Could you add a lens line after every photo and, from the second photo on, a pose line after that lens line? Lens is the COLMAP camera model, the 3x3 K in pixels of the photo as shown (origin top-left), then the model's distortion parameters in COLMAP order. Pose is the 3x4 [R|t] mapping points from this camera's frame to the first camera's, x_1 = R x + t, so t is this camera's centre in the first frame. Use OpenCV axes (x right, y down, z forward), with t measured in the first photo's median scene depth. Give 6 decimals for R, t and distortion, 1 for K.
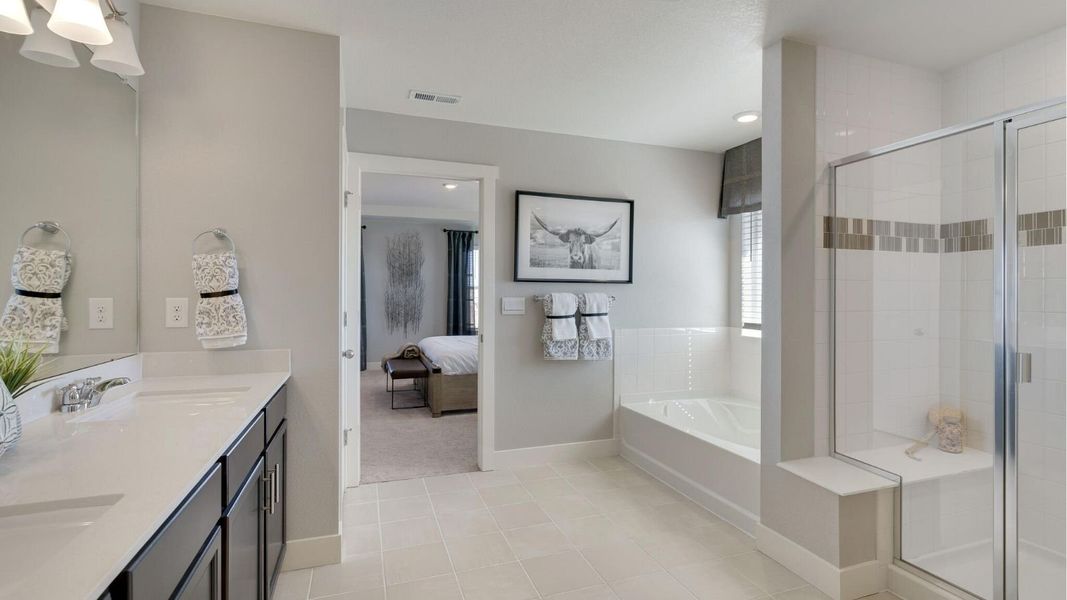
lens RADIAL K [[497.1, 0, 535.3], [0, 497.1, 297.7], [0, 0, 1]] dist [0.004884, -0.000285]
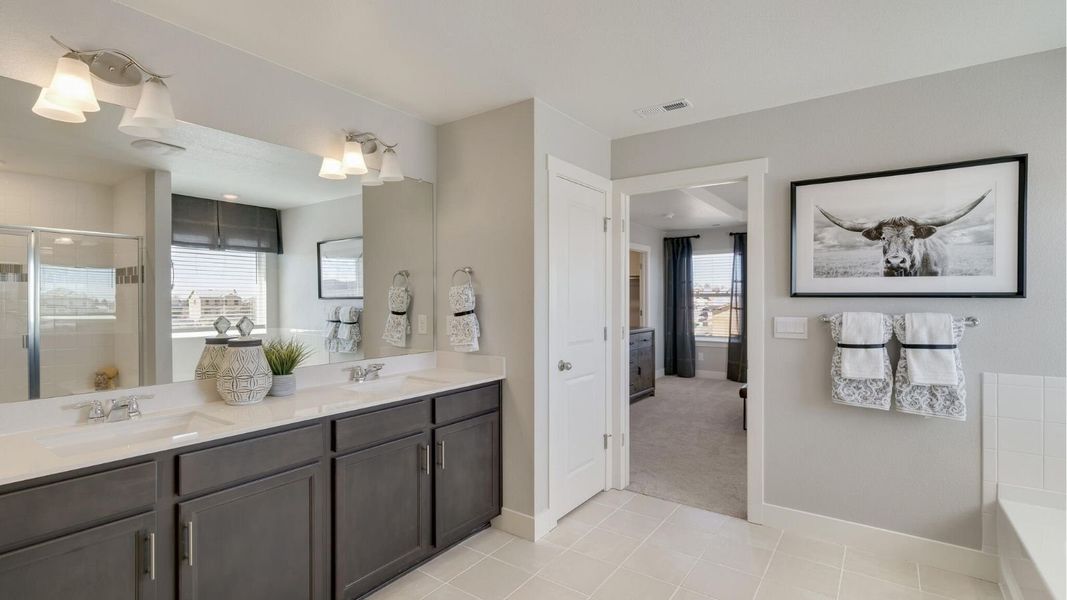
lens RADIAL K [[497.1, 0, 529.0], [0, 497.1, 299.0], [0, 0, 1]] dist [0.004884, -0.000285]
pose [[0.569265, -0.001965, -0.822152, 0.365747], [-0.001011, 0.999995, -0.003091, -0.026020], [0.822153, 0.002591, 0.569260, 0.200922]]
